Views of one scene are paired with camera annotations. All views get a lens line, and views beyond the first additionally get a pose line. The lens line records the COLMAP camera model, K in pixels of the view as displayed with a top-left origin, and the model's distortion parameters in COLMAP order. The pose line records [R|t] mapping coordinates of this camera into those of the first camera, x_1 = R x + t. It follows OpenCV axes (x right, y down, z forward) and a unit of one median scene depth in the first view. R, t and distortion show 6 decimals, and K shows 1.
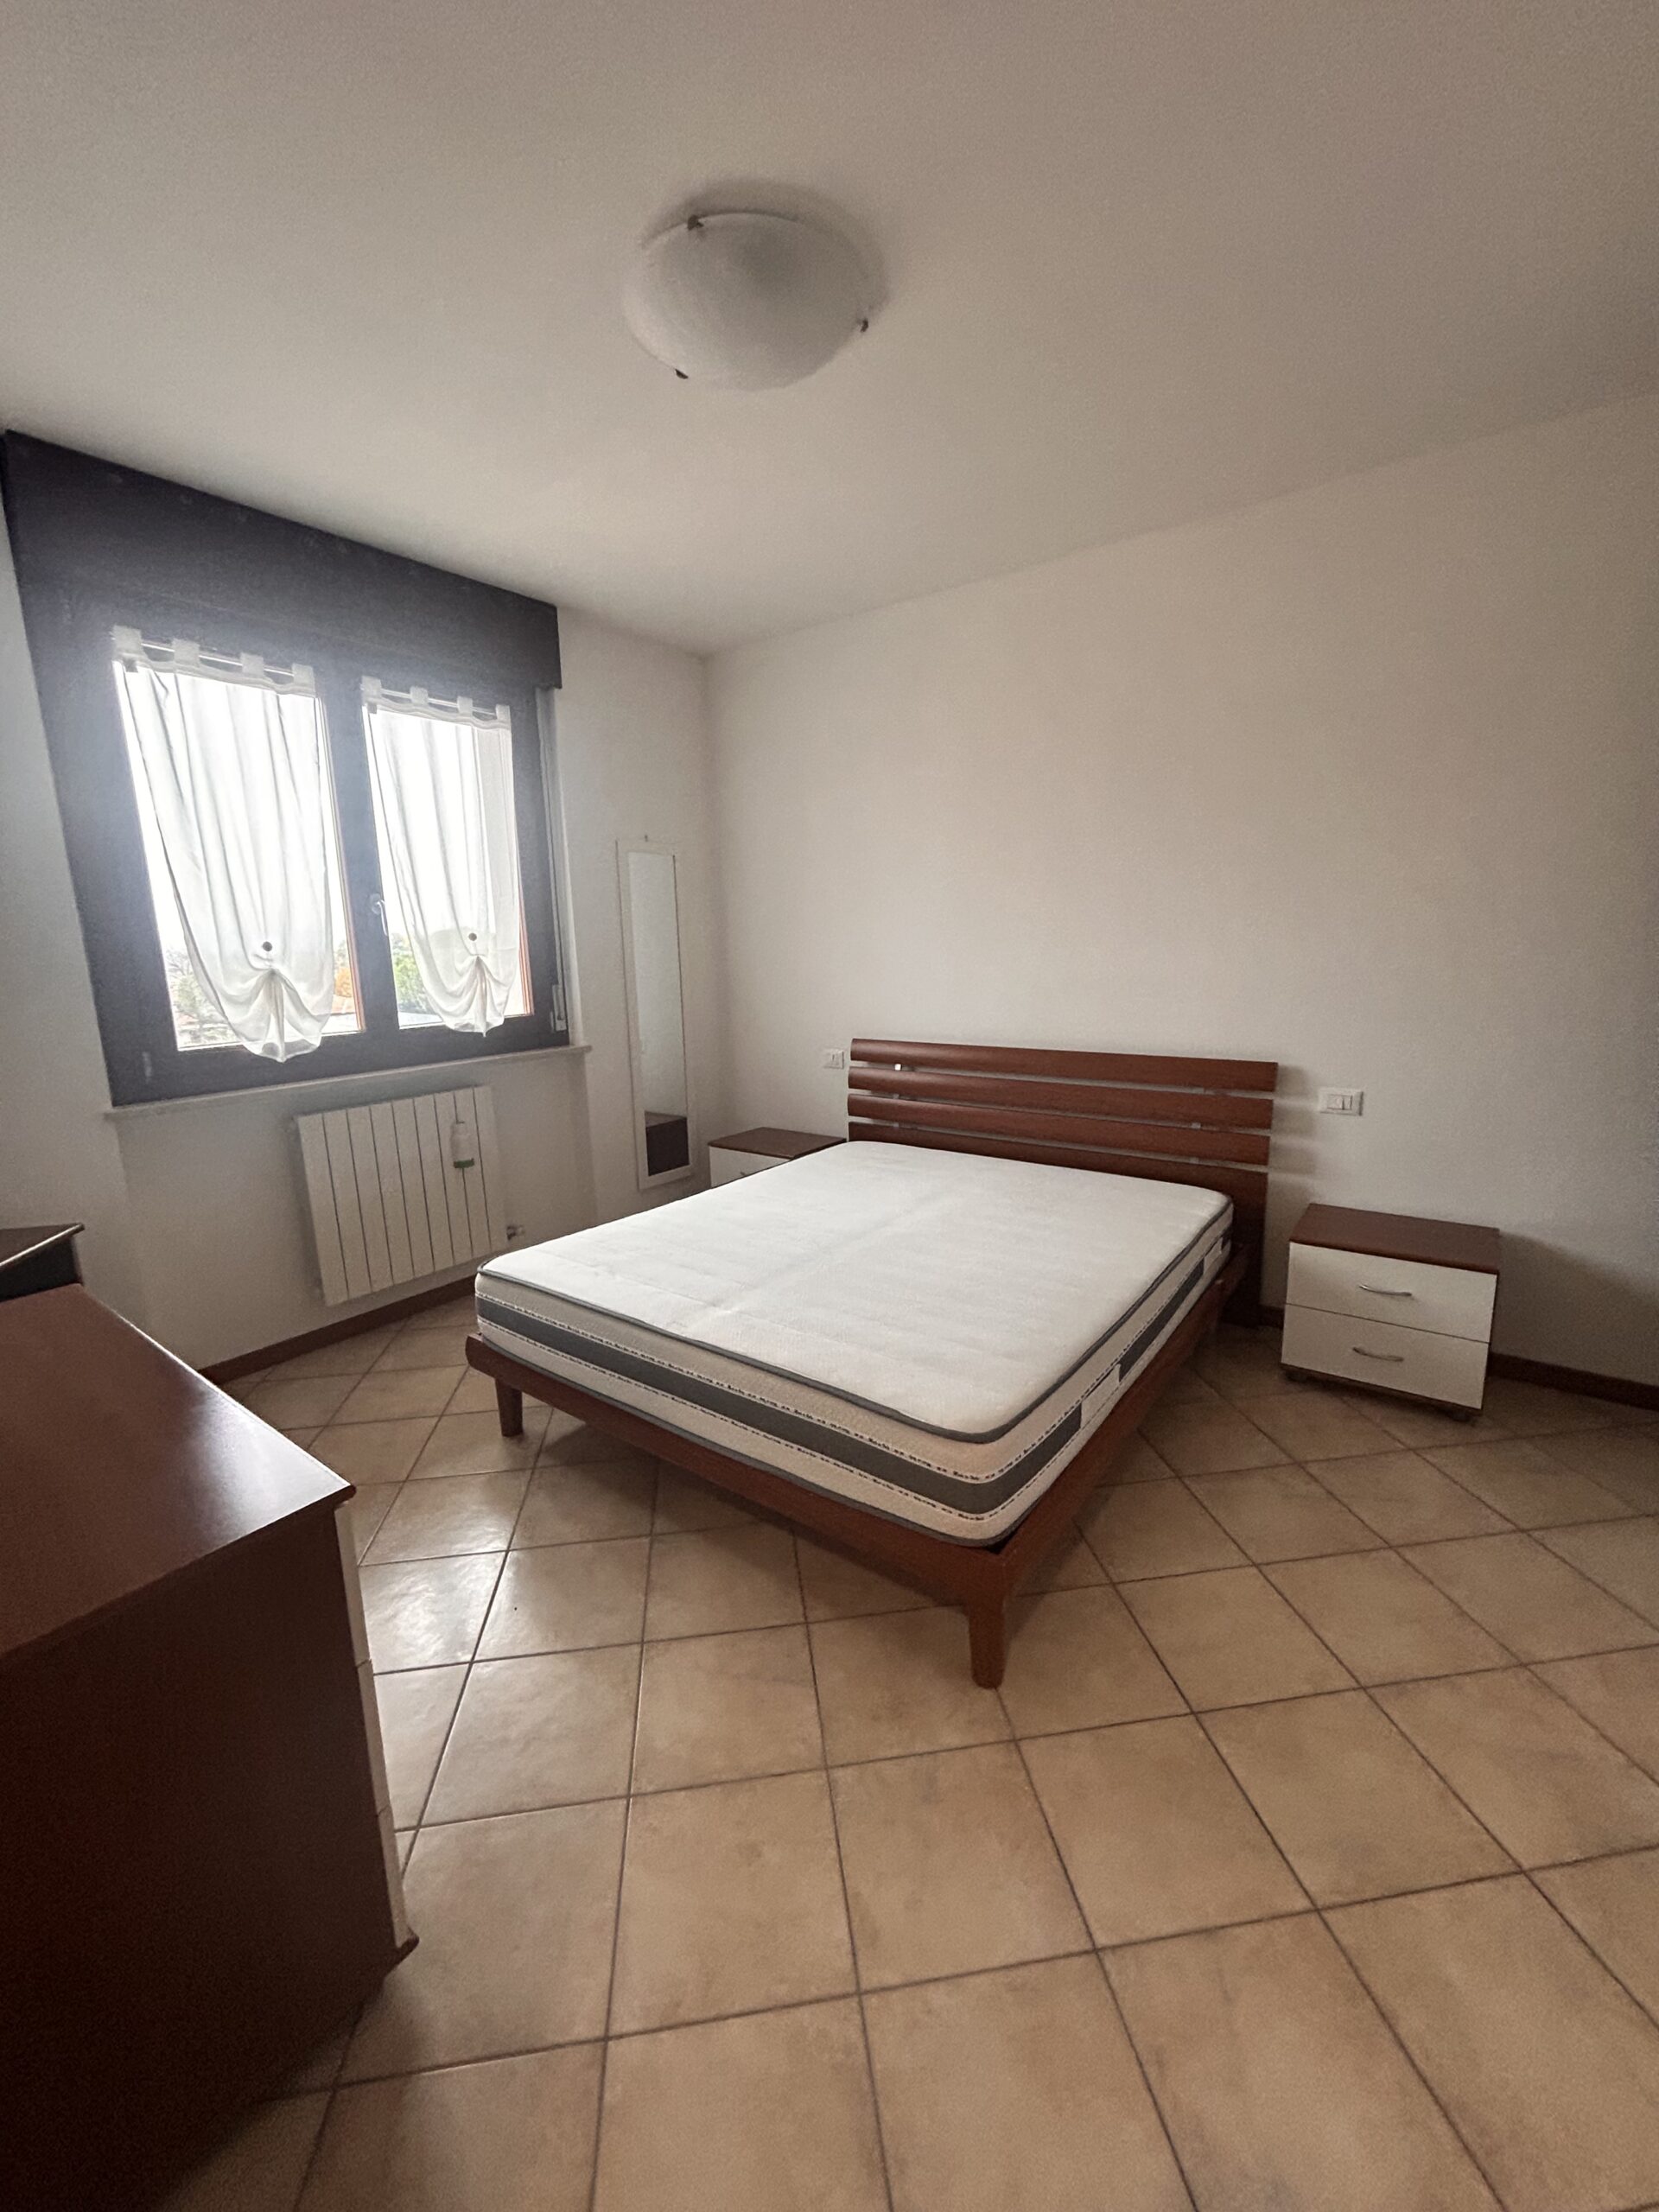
lens RADIAL K [[895.3, 0, 829.0], [0, 895.3, 1103.5], [0, 0, 1]] dist [0.001179, 0.000226]
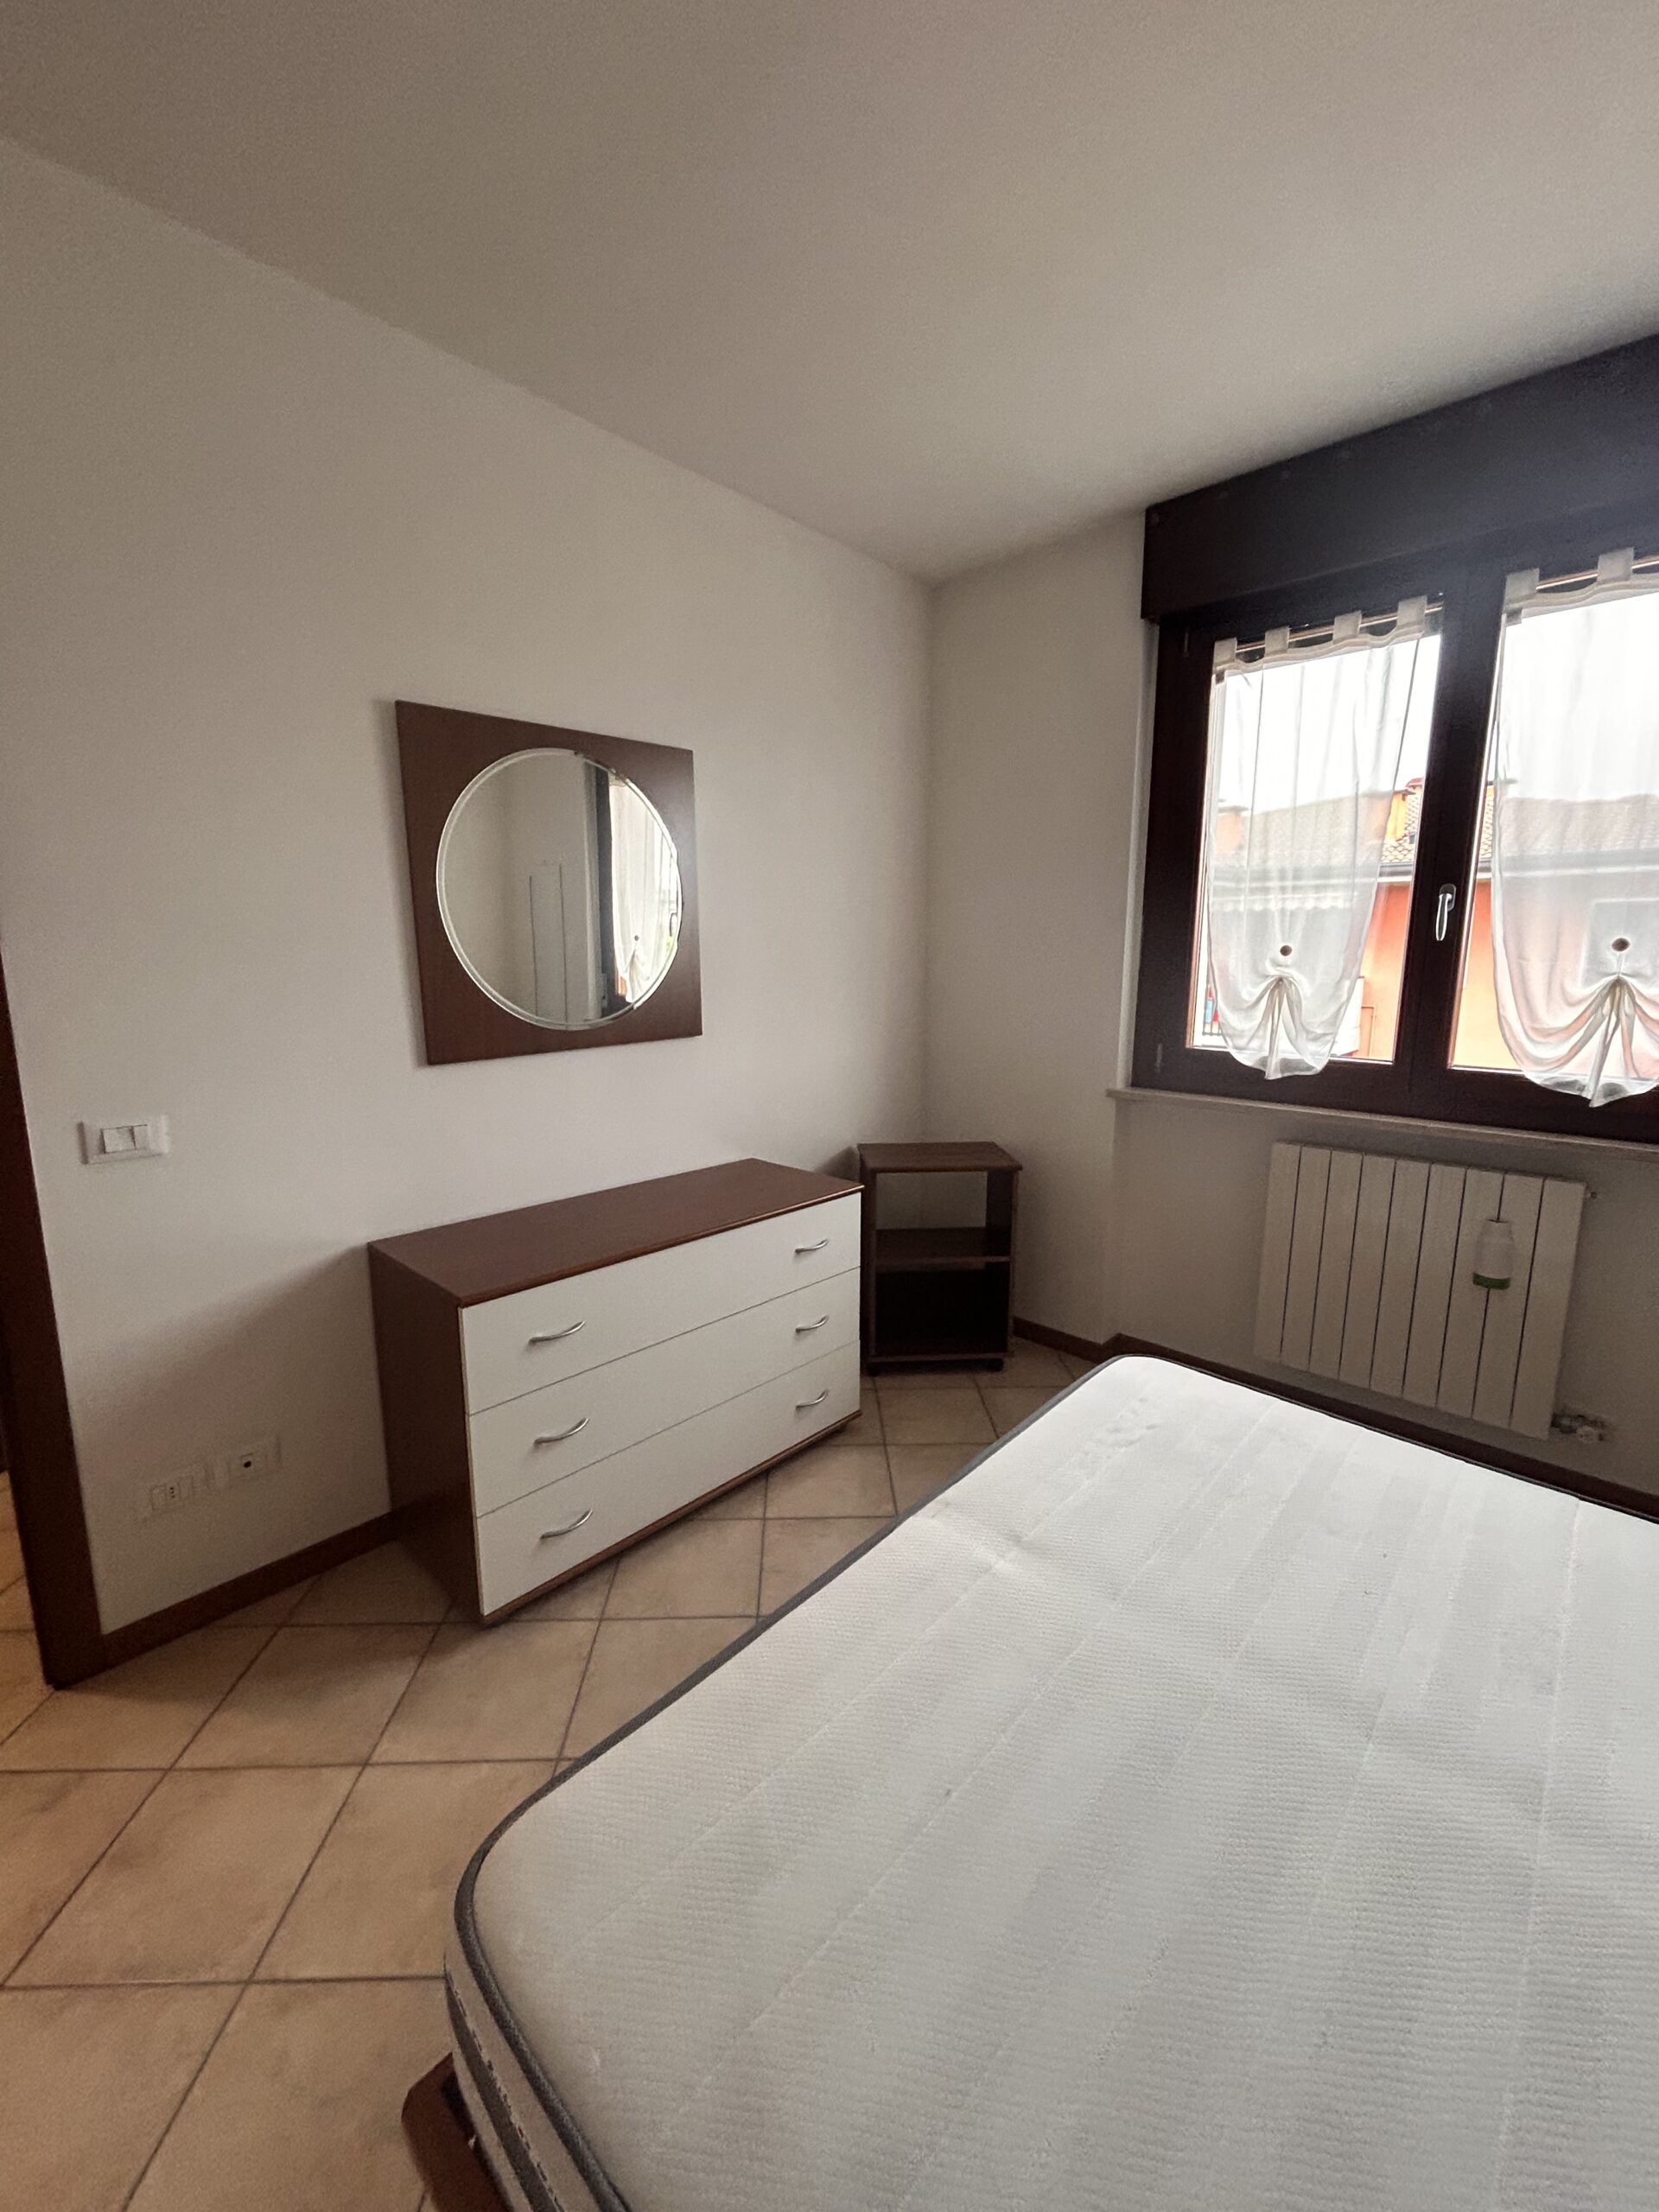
lens RADIAL K [[892.4, 0, 829.4], [0, 892.4, 1102.5], [0, 0, 1]] dist [-0.001688, -0.000312]
pose [[-0.101855, 0.191398, -0.976213, 0.306300], [-0.187806, 0.959971, 0.207809, -0.122100], [0.976911, 0.204505, -0.061832, 0.604845]]
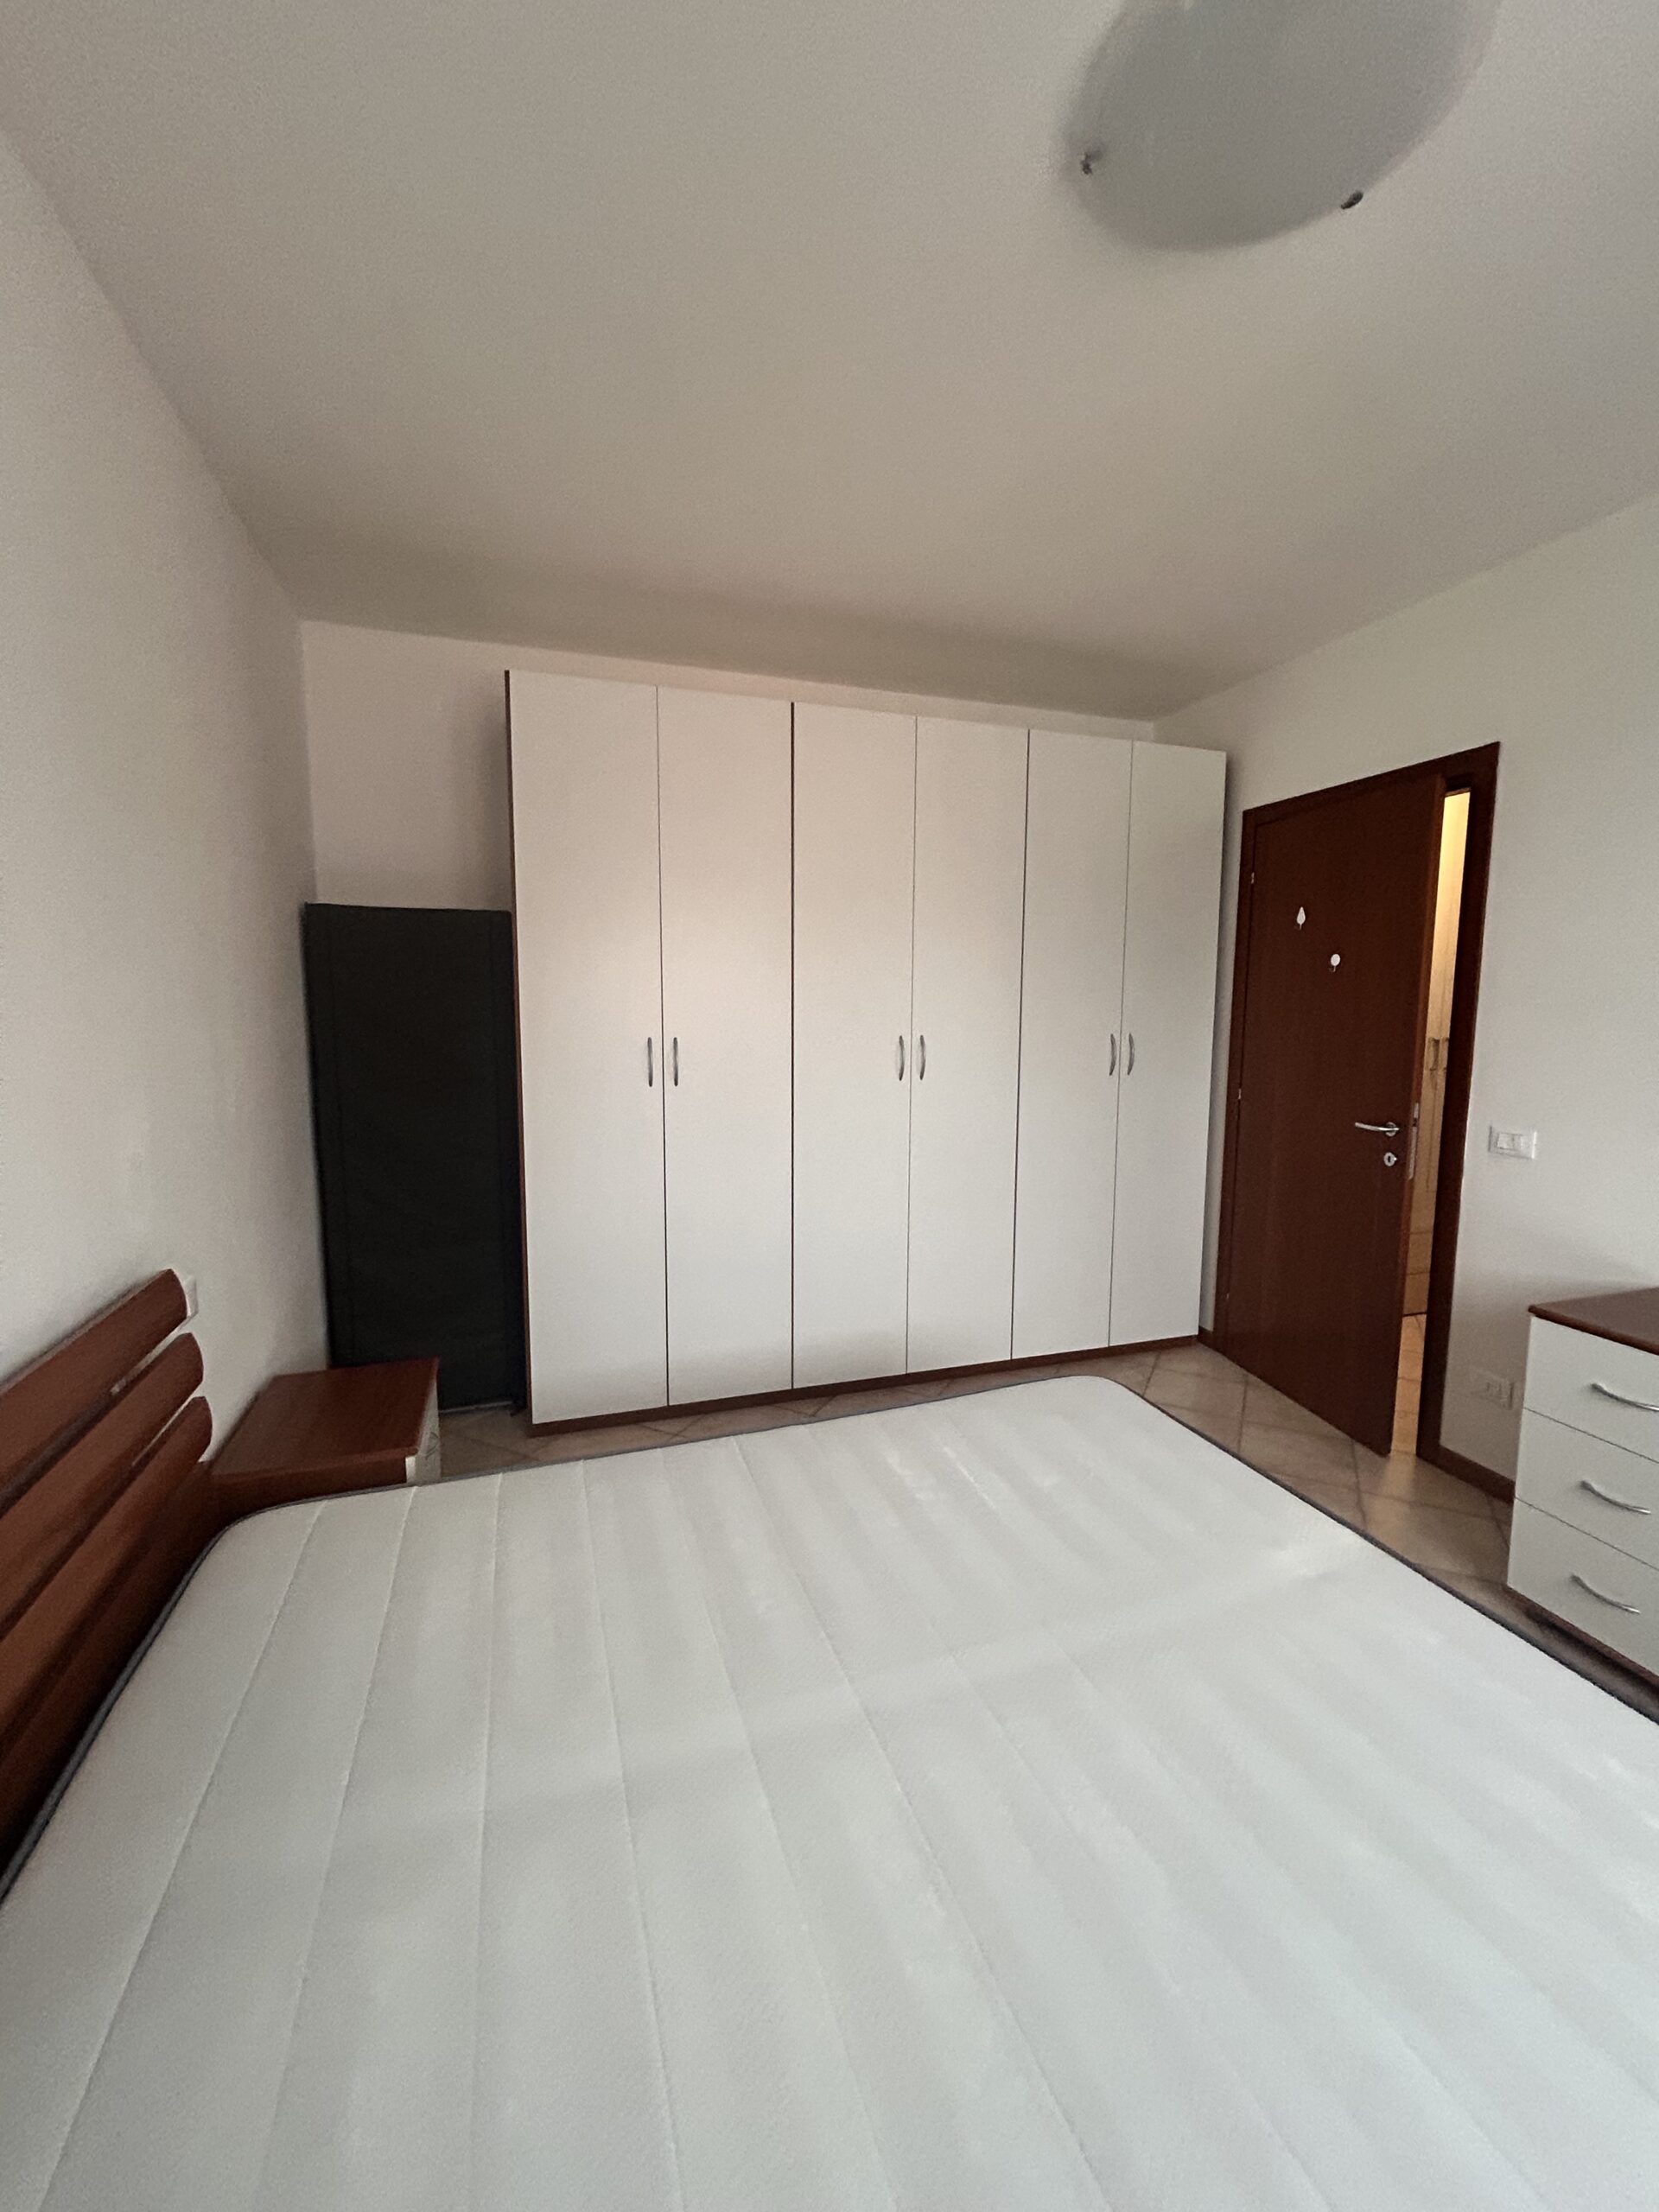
lens RADIAL K [[895.3, 0, 829.0], [0, 895.3, 1103.5], [0, 0, 1]] dist [0.001179, 0.000226]
pose [[-0.817750, -0.034855, 0.574517, -0.162038], [0.126871, 0.962699, 0.238988, -0.224834], [-0.561416, 0.268322, -0.782825, 1.179734]]
